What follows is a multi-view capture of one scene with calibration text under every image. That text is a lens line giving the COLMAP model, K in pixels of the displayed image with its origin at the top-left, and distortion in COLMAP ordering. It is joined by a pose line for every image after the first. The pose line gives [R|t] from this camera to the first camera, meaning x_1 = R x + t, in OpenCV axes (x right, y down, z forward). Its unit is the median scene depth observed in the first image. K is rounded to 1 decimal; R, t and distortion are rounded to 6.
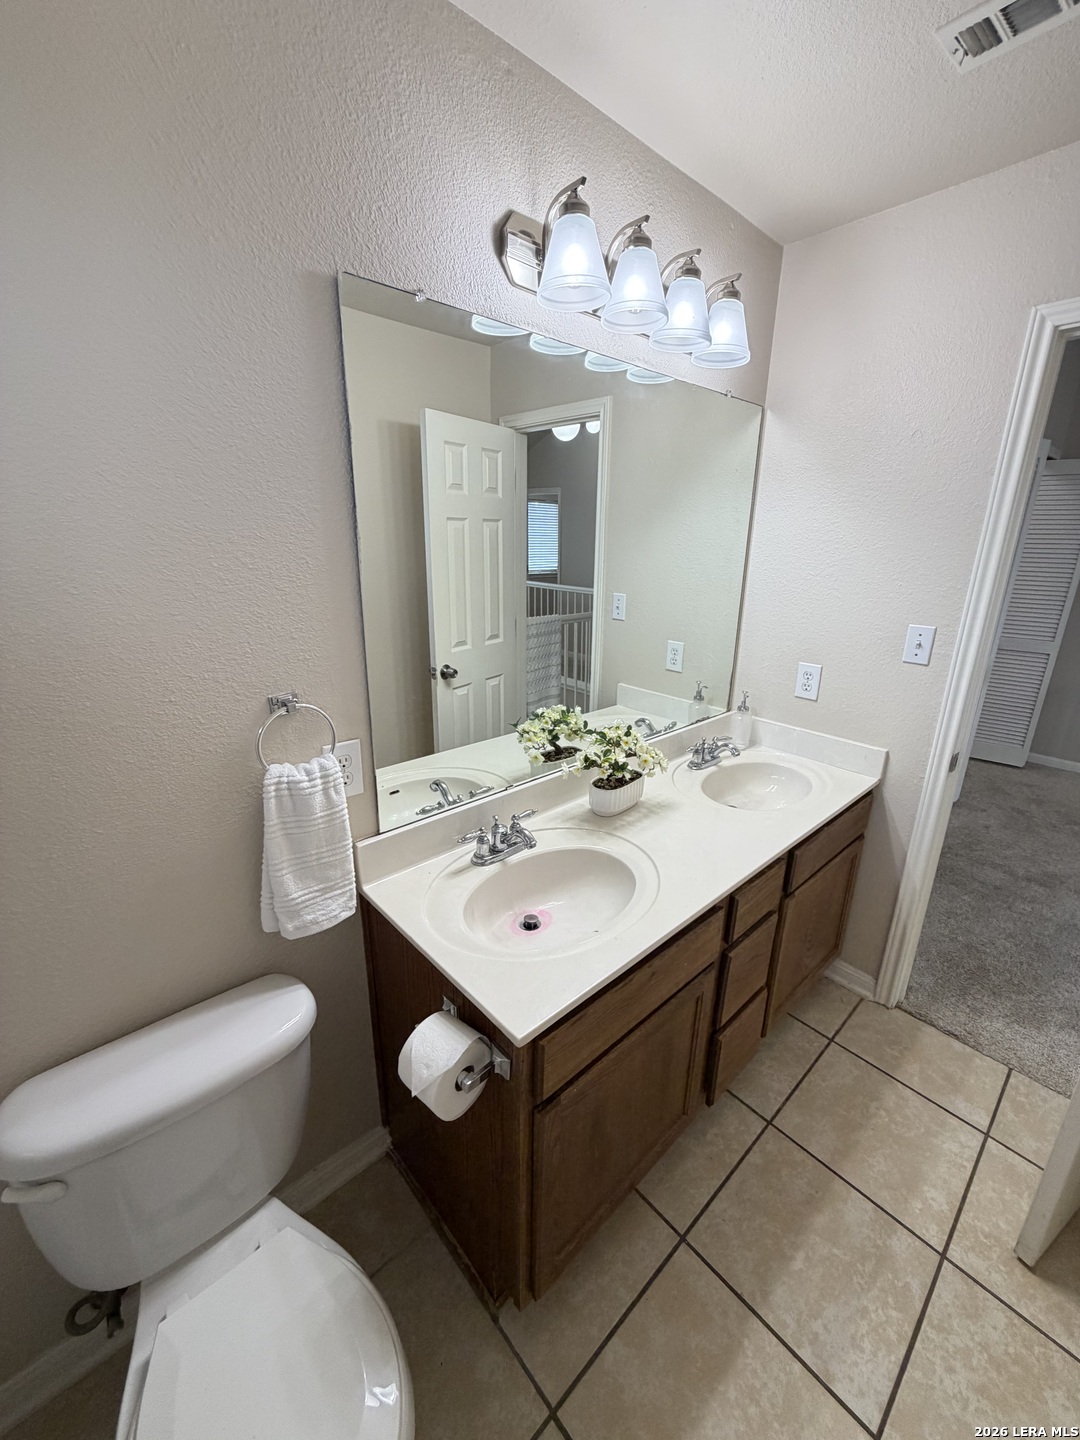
lens RADIAL K [[572.3, 0, 533.9], [0, 572.3, 723.9], [0, 0, 1]] dist [0.004463, -0.000207]
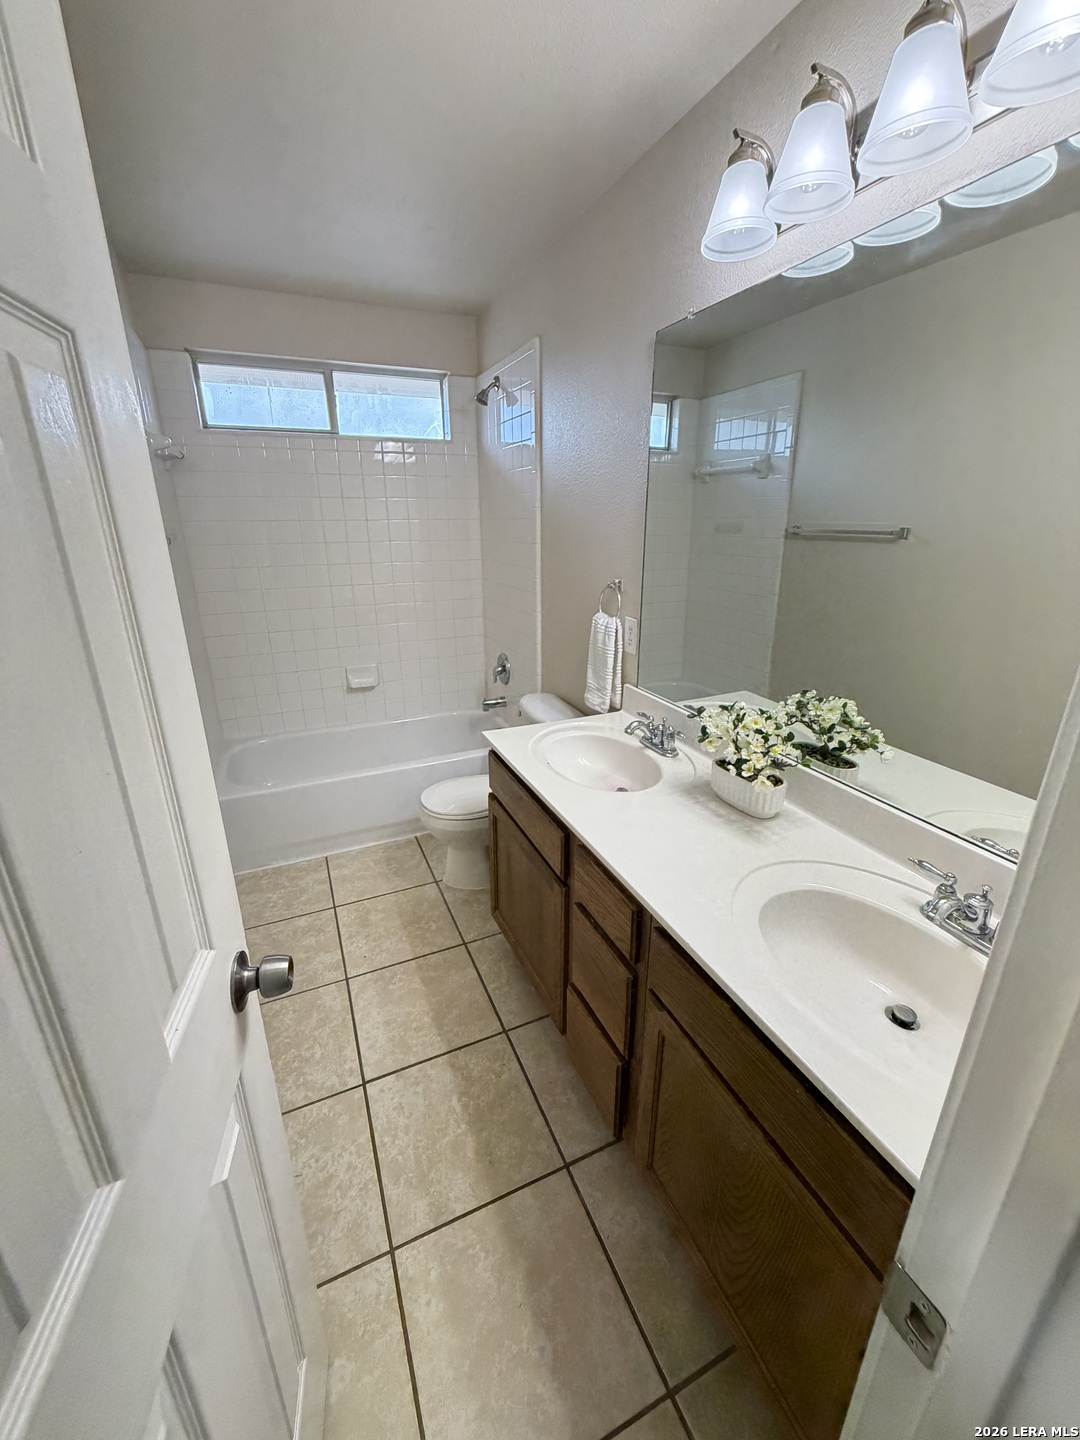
lens RADIAL K [[572.3, 0, 540.2], [0, 572.3, 713.3], [0, 0, 1]] dist [0.004463, -0.000207]
pose [[-0.307497, 0.311369, -0.899163, 1.178712], [-0.259606, 0.881648, 0.394084, -0.271957], [0.915451, 0.354608, -0.190271, 1.065098]]
